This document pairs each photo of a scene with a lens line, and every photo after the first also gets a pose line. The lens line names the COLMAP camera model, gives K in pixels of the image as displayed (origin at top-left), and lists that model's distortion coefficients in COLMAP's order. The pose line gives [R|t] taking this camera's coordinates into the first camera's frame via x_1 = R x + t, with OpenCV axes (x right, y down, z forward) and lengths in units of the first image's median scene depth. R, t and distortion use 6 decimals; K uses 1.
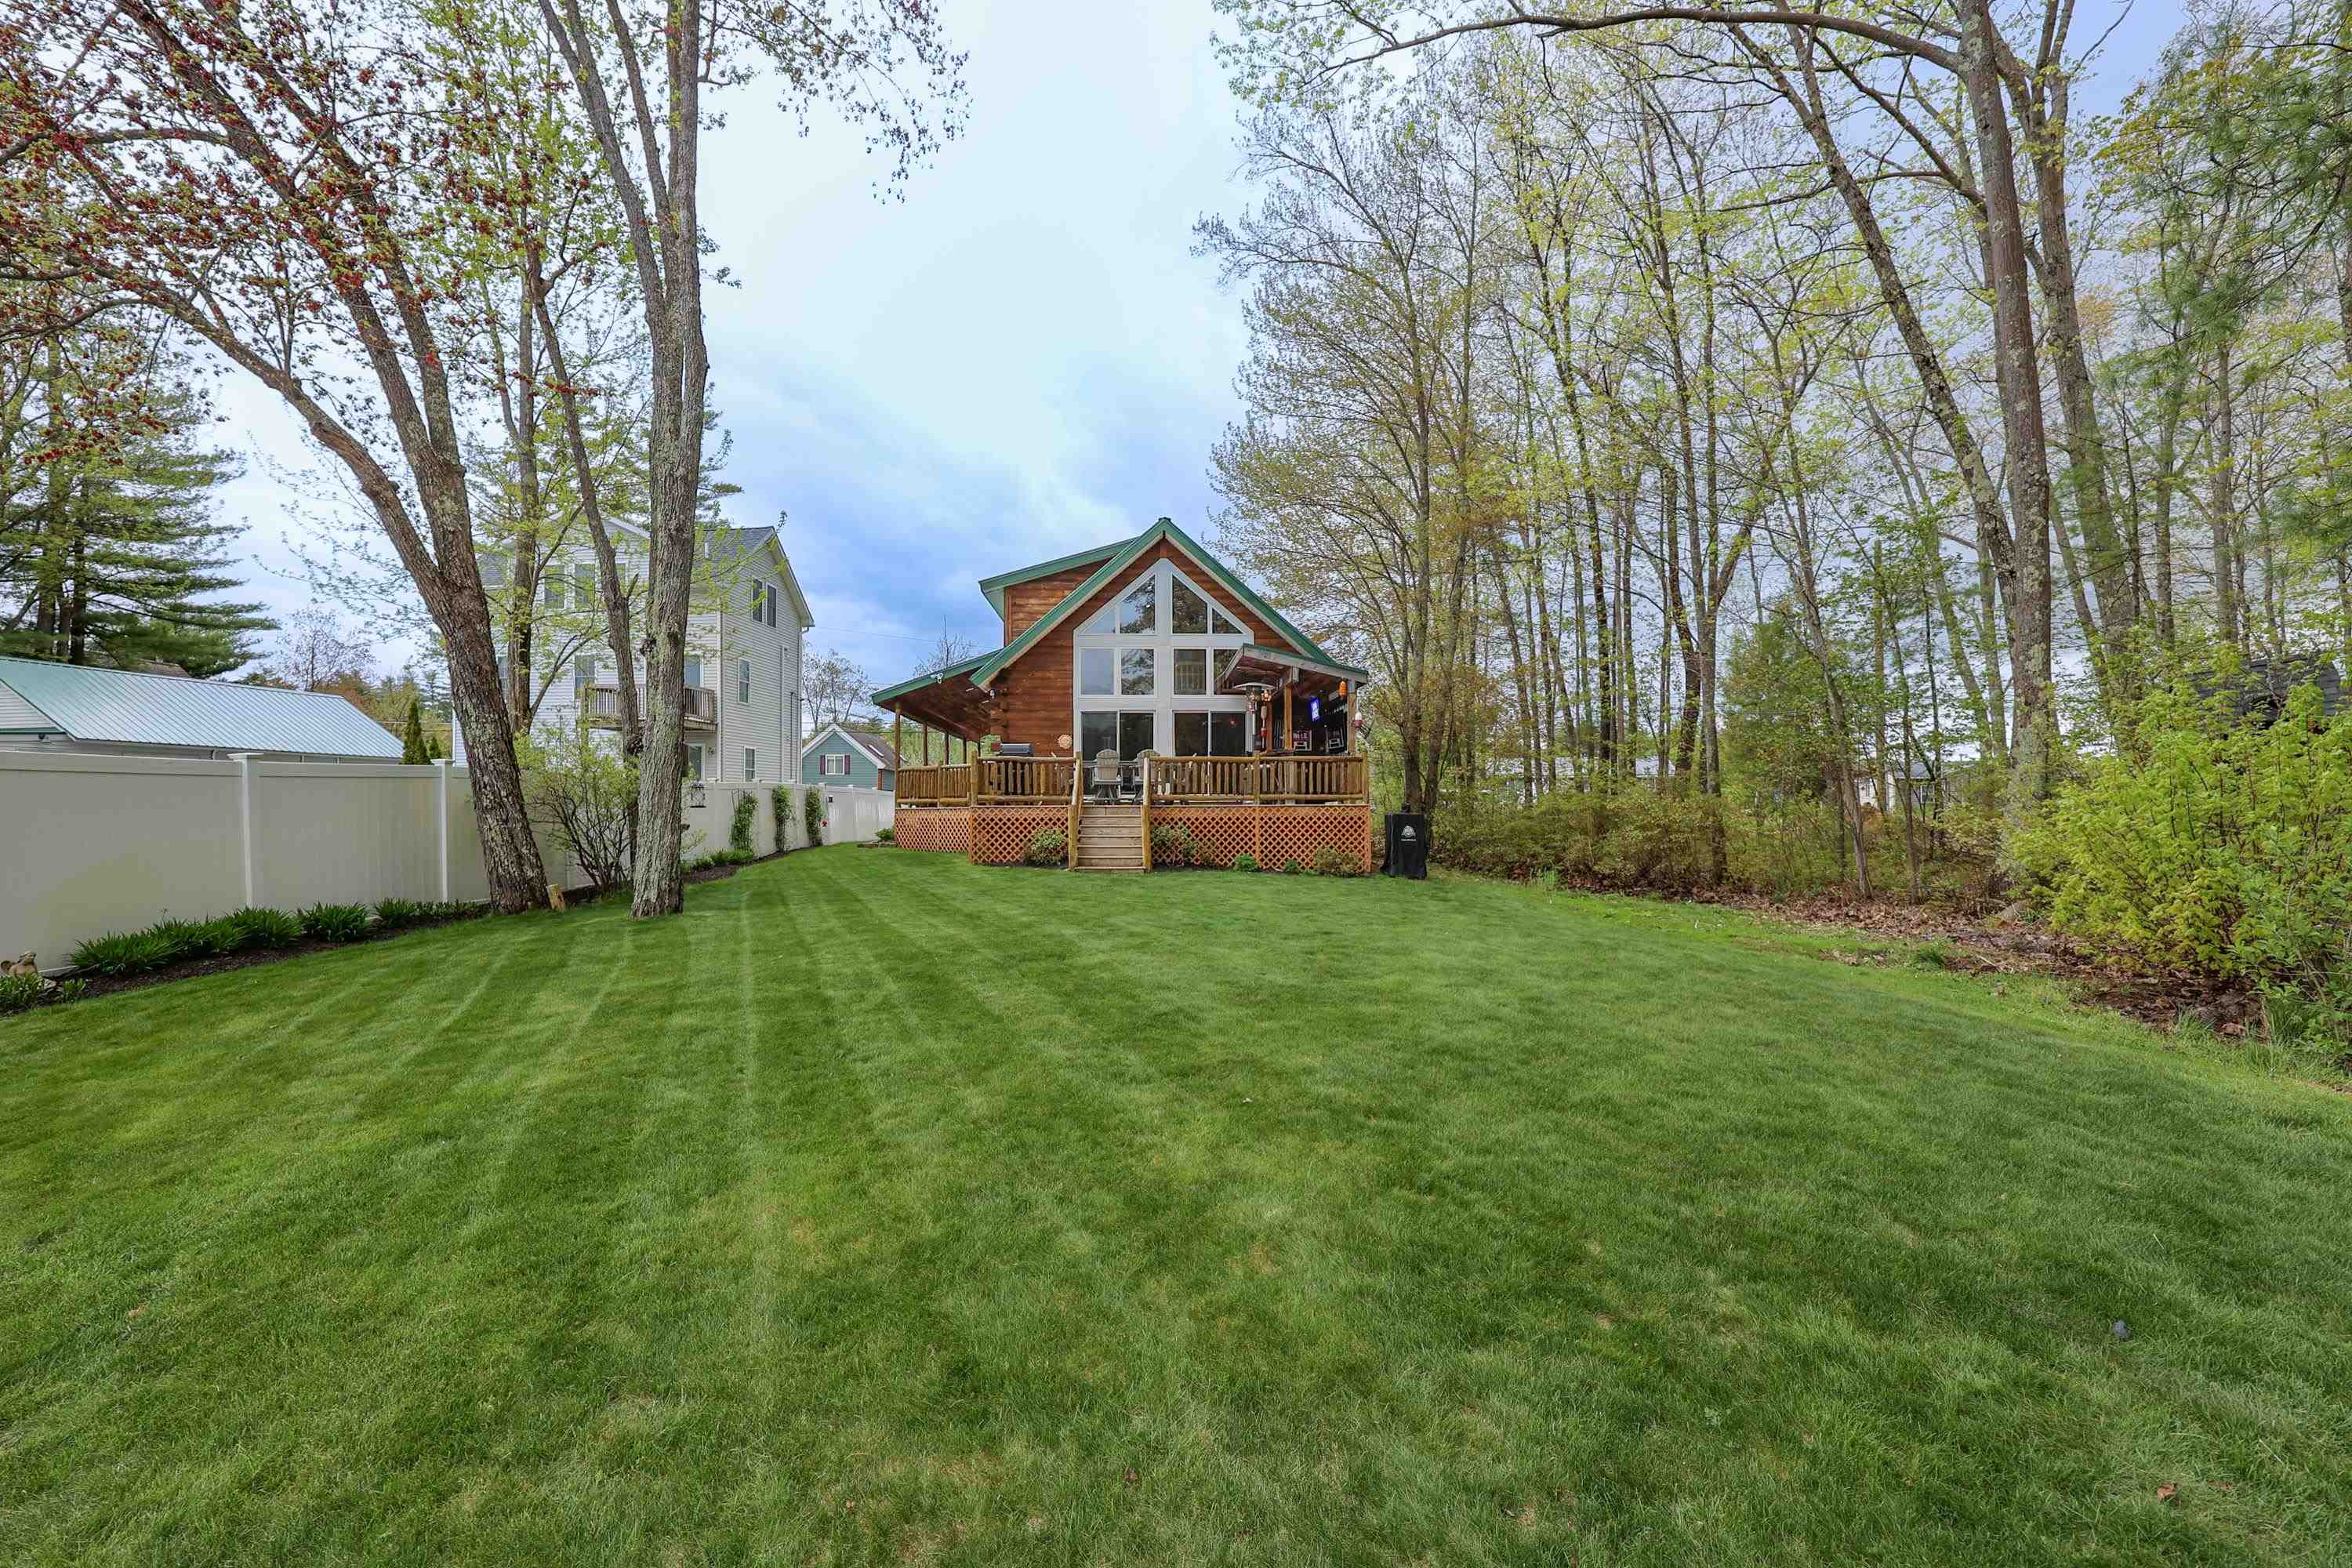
lens RADIAL K [[975.1, 0, 1171.8], [0, 975.1, 787.3], [0, 0, 1]] dist [0.001424, 0.000130]
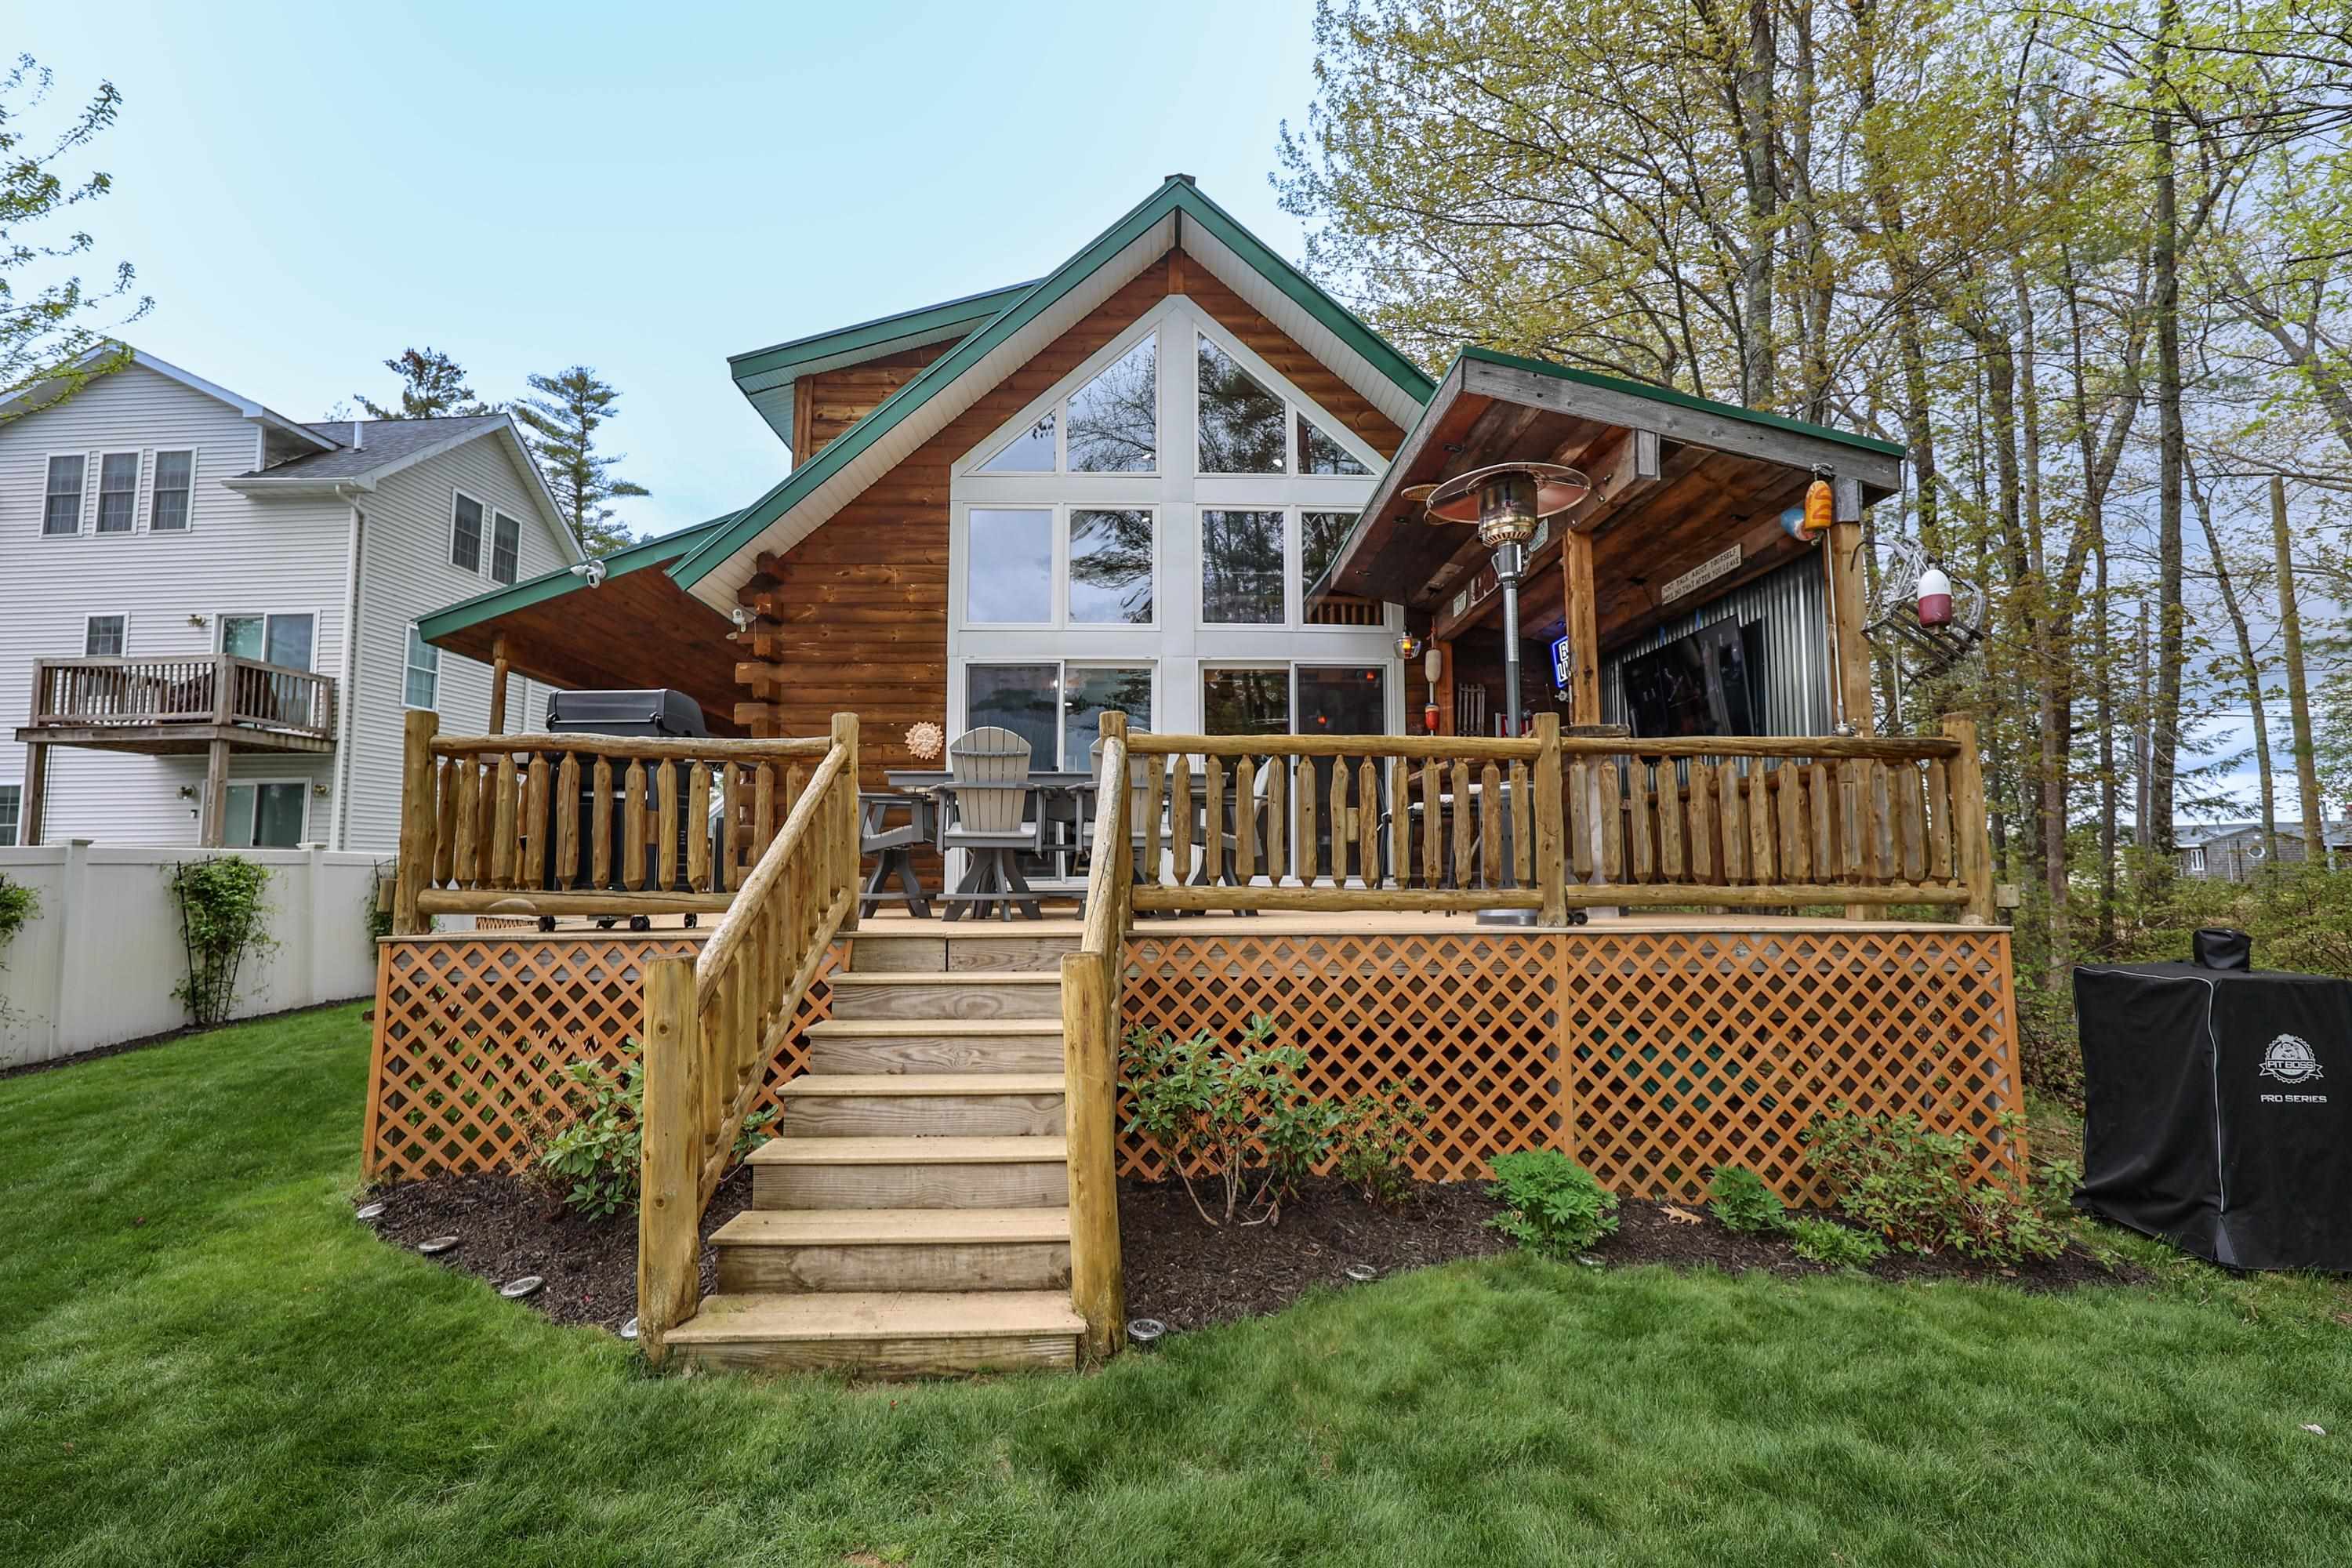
lens RADIAL K [[975.1, 0, 1171.8], [0, 975.1, 787.3], [0, 0, 1]] dist [0.001424, 0.000130]
pose [[0.999979, -0.003269, -0.005622, -0.008640], [0.002856, 0.997414, -0.071816, -0.000326], [0.005843, 0.071798, 0.997402, 0.611199]]
